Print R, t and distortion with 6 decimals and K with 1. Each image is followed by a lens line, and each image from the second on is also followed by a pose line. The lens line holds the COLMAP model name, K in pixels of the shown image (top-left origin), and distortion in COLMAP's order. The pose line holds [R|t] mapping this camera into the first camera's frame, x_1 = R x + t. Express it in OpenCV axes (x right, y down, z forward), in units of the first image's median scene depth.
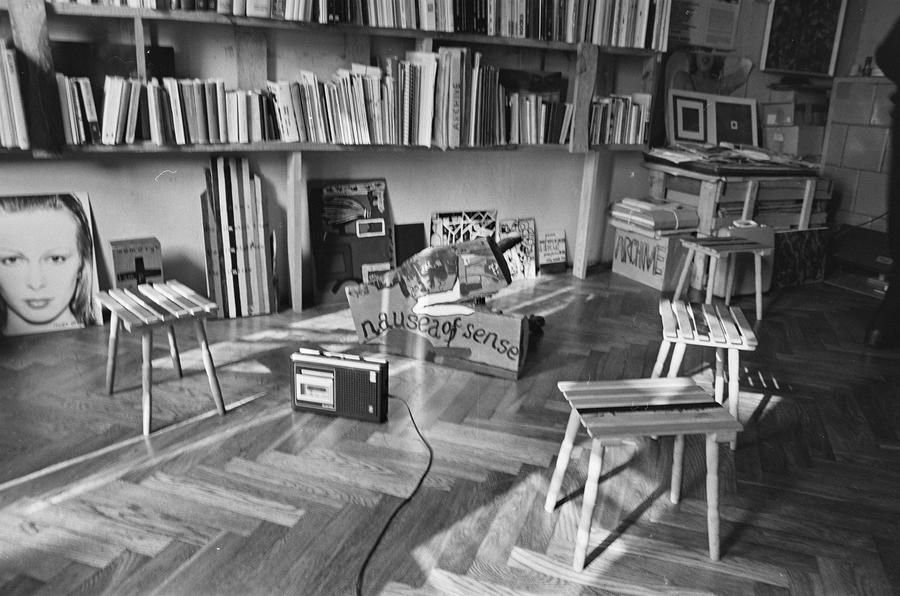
lens RADIAL K [[713.2, 0, 455.5], [0, 713.2, 302.1], [0, 0, 1]] dist [-0.106833, 0.117367]
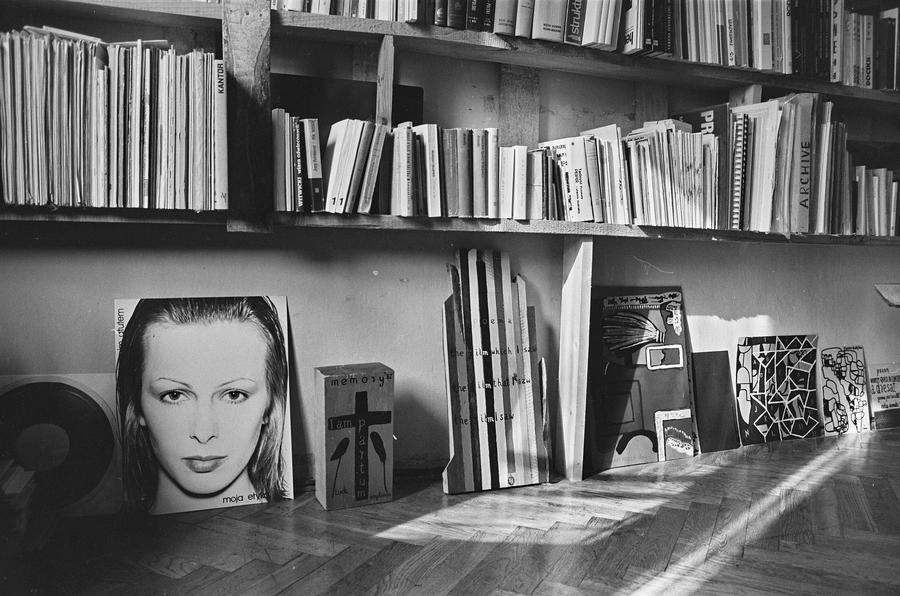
lens RADIAL K [[713.2, 0, 455.5], [0, 713.2, 302.1], [0, 0, 1]] dist [-0.106833, 0.117367]
pose [[0.992644, -0.021888, -0.119077, -0.267380], [-0.006721, 0.972043, -0.234705, 0.006682], [0.120885, 0.233779, 0.964746, 0.341731]]
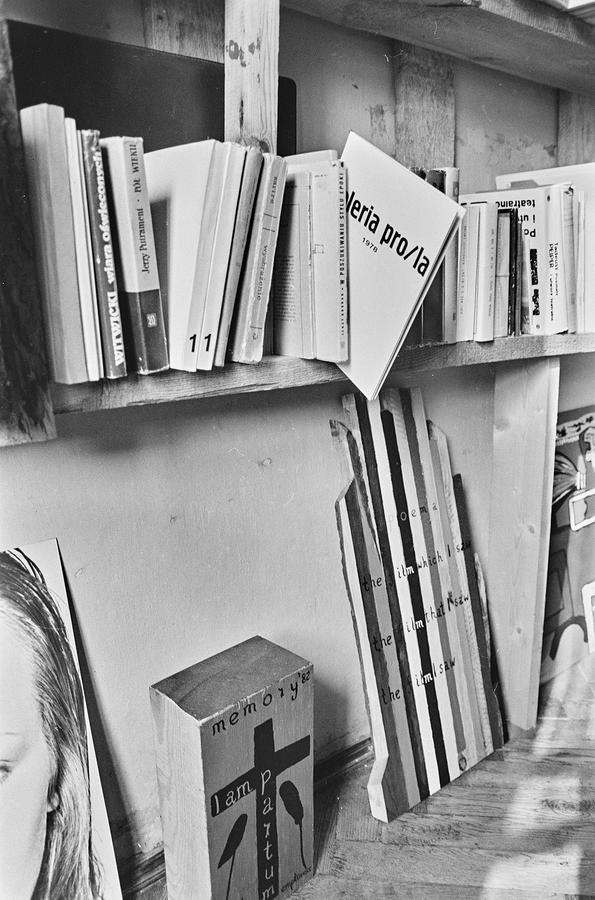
lens RADIAL K [[713.2, 0, 290.8], [0, 713.2, 456.7], [0, 0, 1]] dist [-0.106833, 0.117367]
pose [[0.978564, -0.120146, 0.167263, -0.442734], [0.134720, 0.987756, -0.078665, -0.144410], [-0.155763, 0.099513, 0.982769, 0.624807]]
